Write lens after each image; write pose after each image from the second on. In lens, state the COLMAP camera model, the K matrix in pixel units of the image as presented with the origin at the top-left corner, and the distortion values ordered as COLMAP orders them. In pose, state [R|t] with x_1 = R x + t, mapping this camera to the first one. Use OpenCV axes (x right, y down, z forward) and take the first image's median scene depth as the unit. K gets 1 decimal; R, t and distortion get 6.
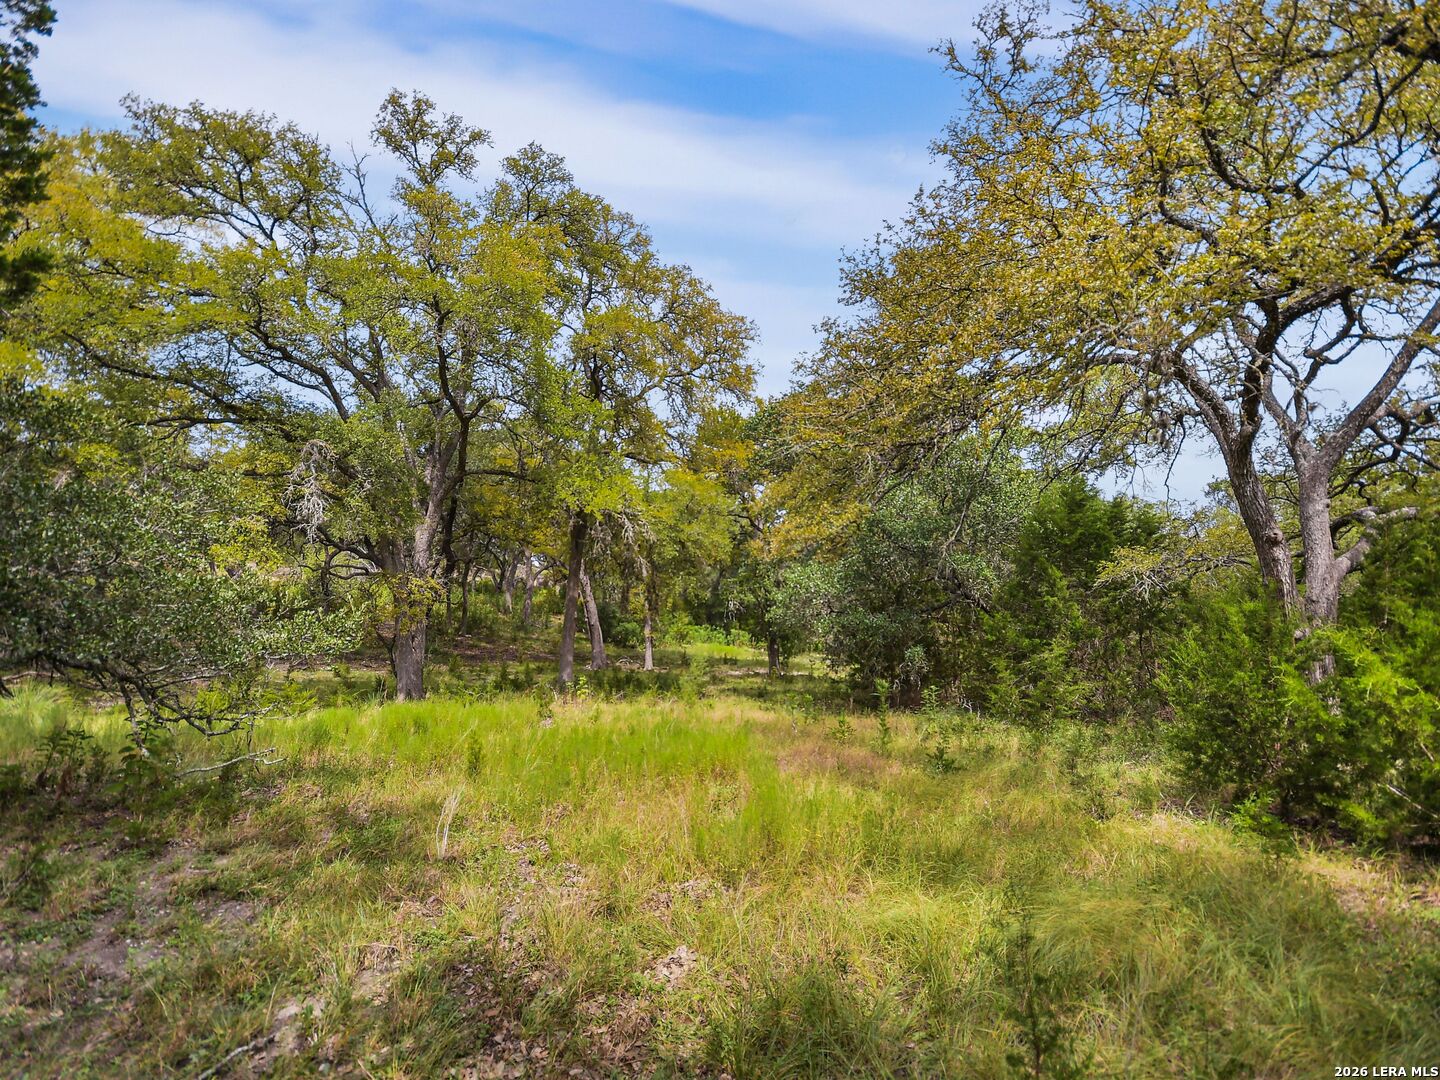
lens RADIAL K [[728.3, 0, 720.0], [0, 728.3, 540.0], [0, 0, 1]] dist [-0.002333, -0.000750]
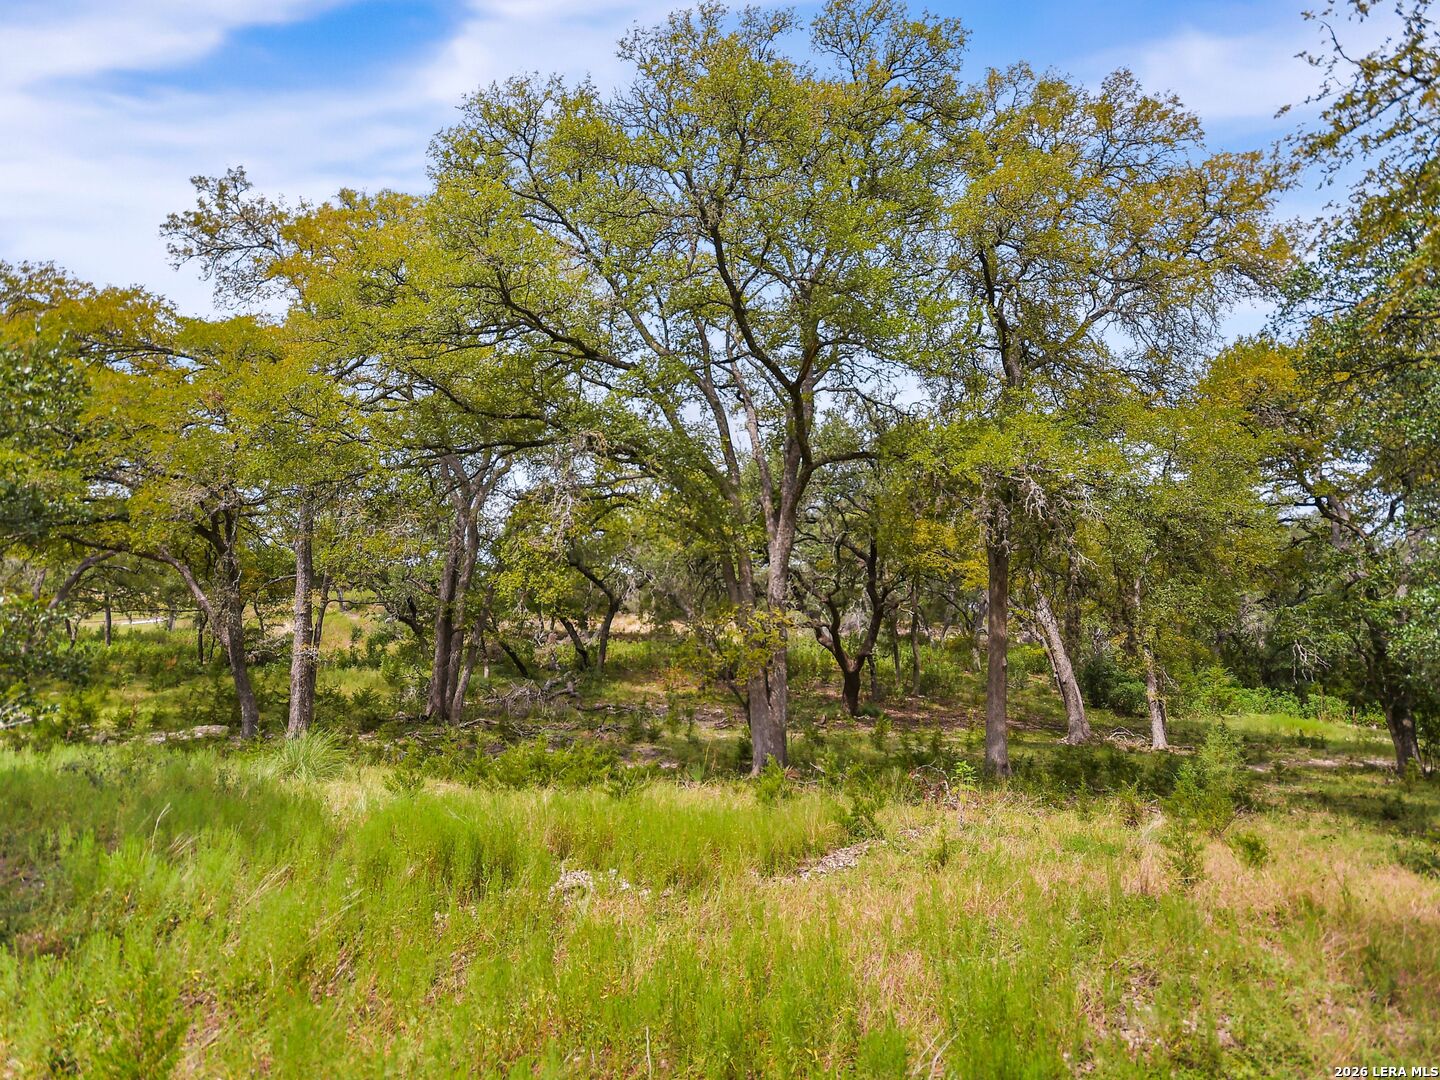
lens RADIAL K [[728.3, 0, 720.0], [0, 728.3, 540.0], [0, 0, 1]] dist [-0.002333, -0.000750]
pose [[0.791341, -0.112724, -0.600893, 0.007017], [0.060388, 0.992461, -0.106653, 0.028823], [0.608385, 0.048113, 0.792182, 0.183890]]
